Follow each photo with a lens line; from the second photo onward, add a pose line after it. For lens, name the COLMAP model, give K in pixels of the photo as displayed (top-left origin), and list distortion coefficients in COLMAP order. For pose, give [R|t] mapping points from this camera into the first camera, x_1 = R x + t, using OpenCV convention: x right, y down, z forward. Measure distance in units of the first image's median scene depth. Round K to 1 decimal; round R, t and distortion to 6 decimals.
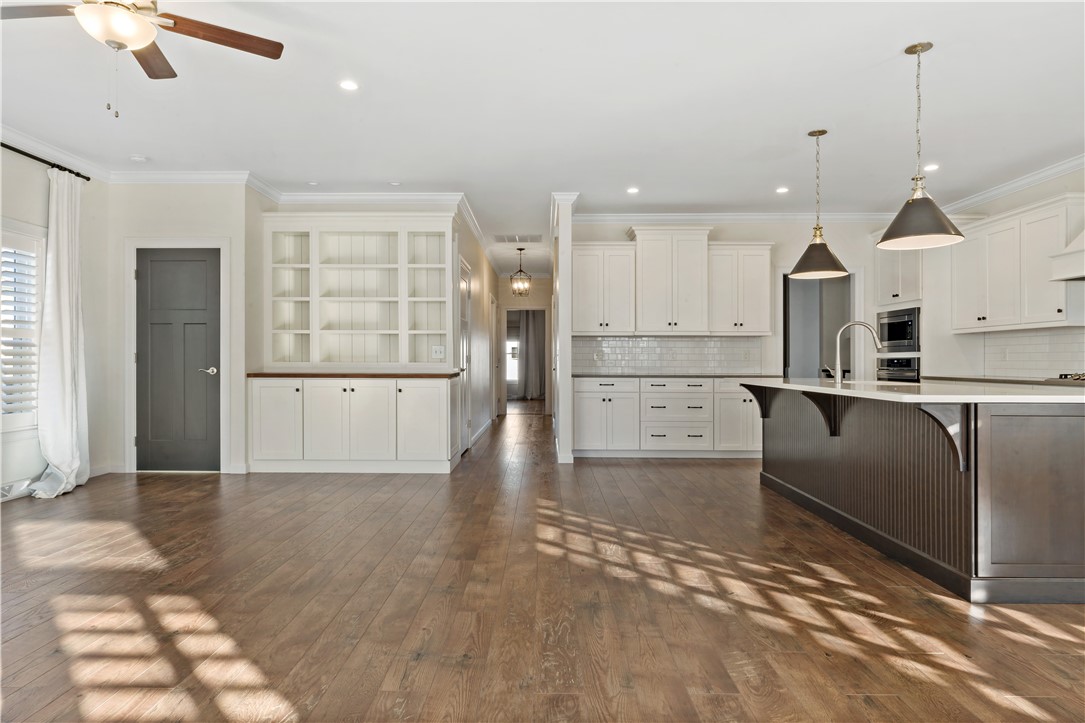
lens RADIAL K [[635.9, 0, 542.5], [0, 635.9, 361.5], [0, 0, 1]] dist [-0.001169, -0.000421]
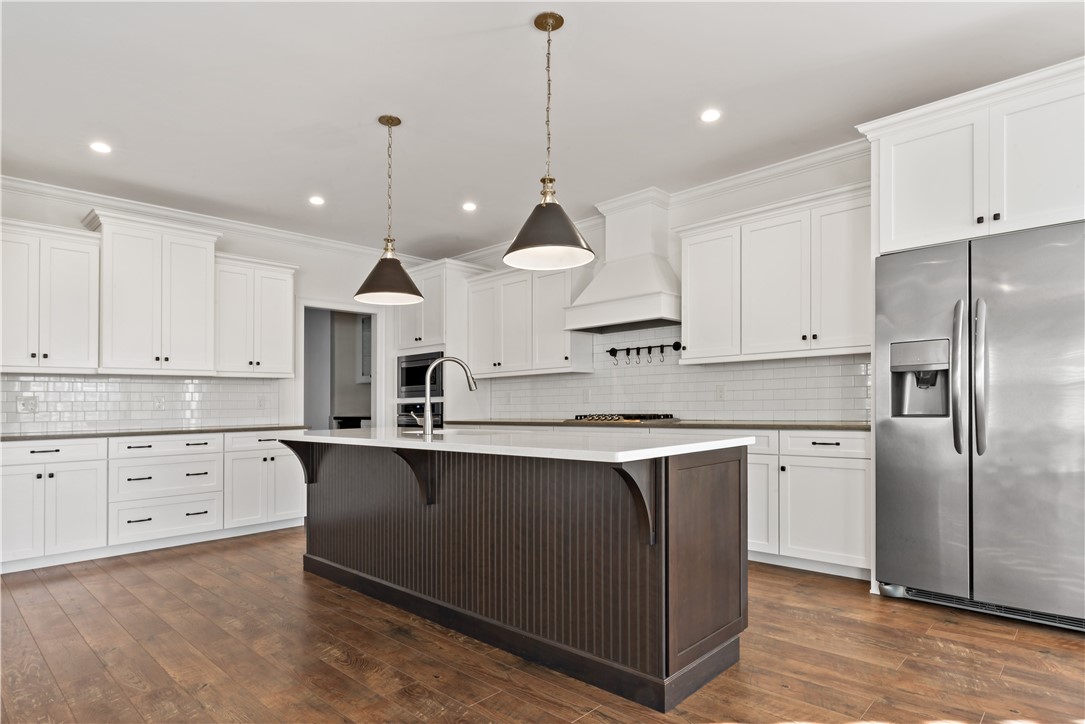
lens RADIAL K [[584.3, 0, 499.4], [0, 584.3, 385.5], [0, 0, 1]] dist [-0.000967, 0.000254]
pose [[0.706654, 0.010152, 0.707487, 0.010611], [0.018907, 0.999269, -0.033224, -0.000517], [-0.707307, 0.036854, 0.705945, 0.293758]]
